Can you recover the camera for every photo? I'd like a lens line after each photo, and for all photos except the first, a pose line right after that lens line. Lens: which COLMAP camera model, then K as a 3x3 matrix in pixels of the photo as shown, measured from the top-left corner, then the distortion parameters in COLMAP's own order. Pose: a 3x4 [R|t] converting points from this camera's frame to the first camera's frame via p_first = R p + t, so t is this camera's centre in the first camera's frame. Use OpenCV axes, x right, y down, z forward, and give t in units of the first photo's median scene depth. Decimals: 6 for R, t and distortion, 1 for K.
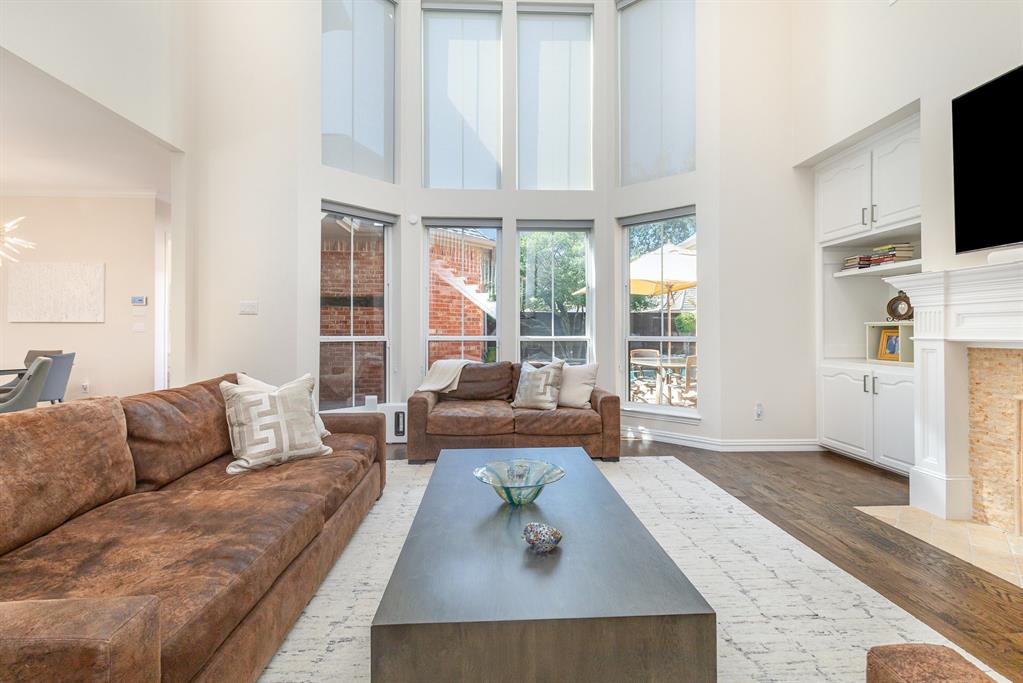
lens RADIAL K [[475.5, 0, 517.8], [0, 475.5, 327.6], [0, 0, 1]] dist [0.007657, -0.003012]
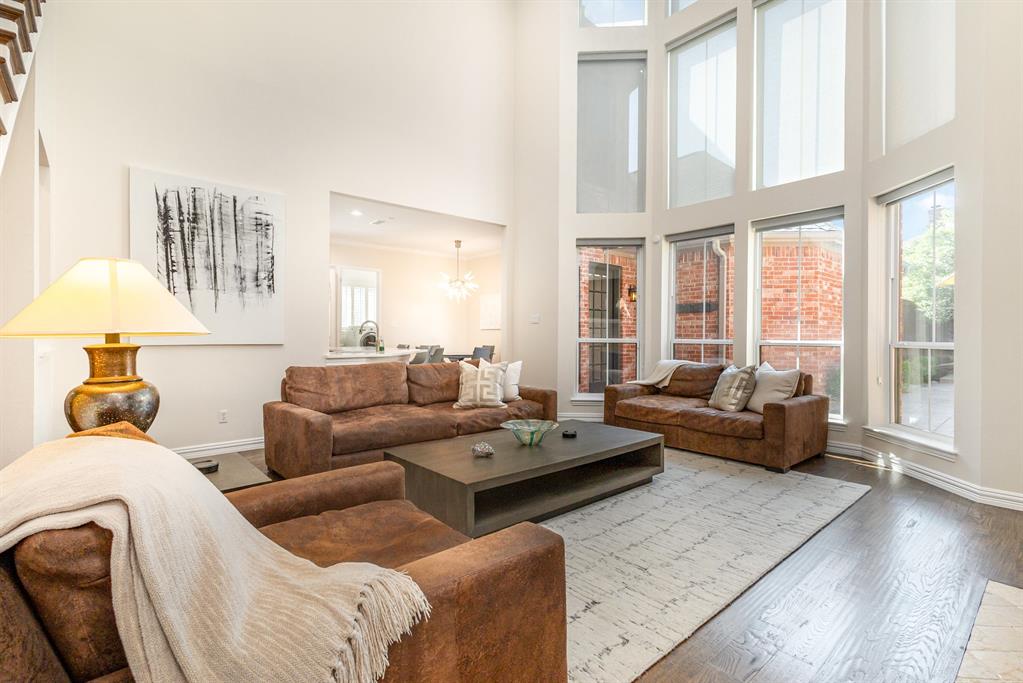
lens RADIAL K [[475.5, 0, 510.7], [0, 475.5, 342.5], [0, 0, 1]] dist [0.007657, -0.003012]
pose [[0.615580, 0.014872, -0.787934, 0.574930], [0.002046, 0.999788, 0.020469, 0.001472], [0.788072, -0.014212, 0.615419, -0.001052]]
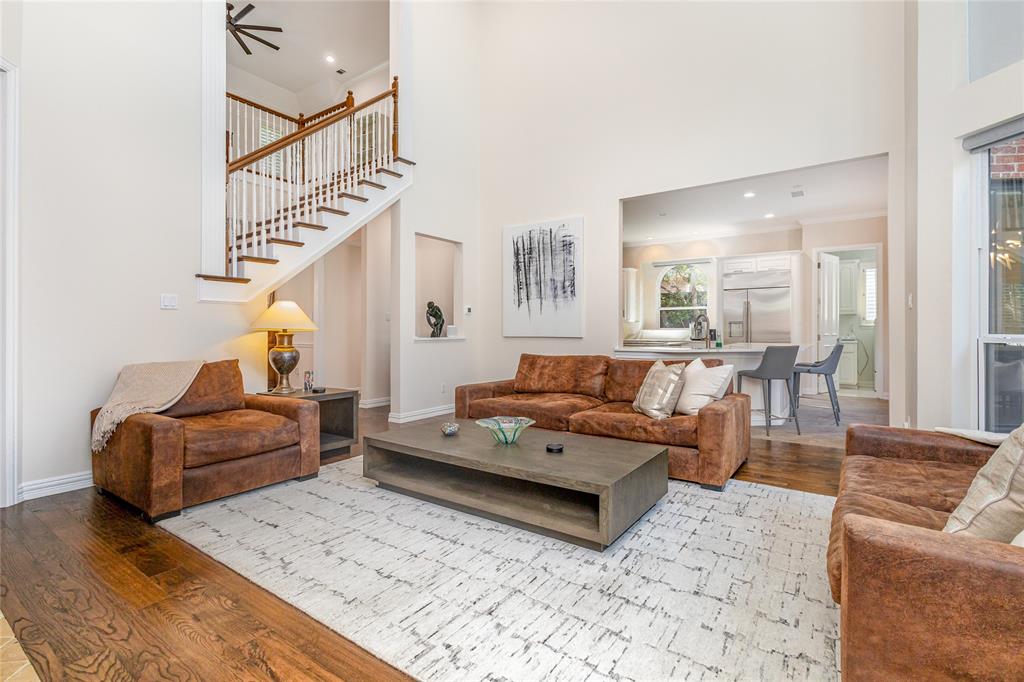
lens RADIAL K [[475.9, 0, 516.5], [0, 475.9, 332.1], [0, 0, 1]] dist [0.007657, -0.003012]
pose [[-0.617211, 0.003110, -0.786792, 0.561342], [0.006391, 0.999979, -0.001061, 0.011398], [0.786772, -0.005683, -0.617218, 0.944717]]
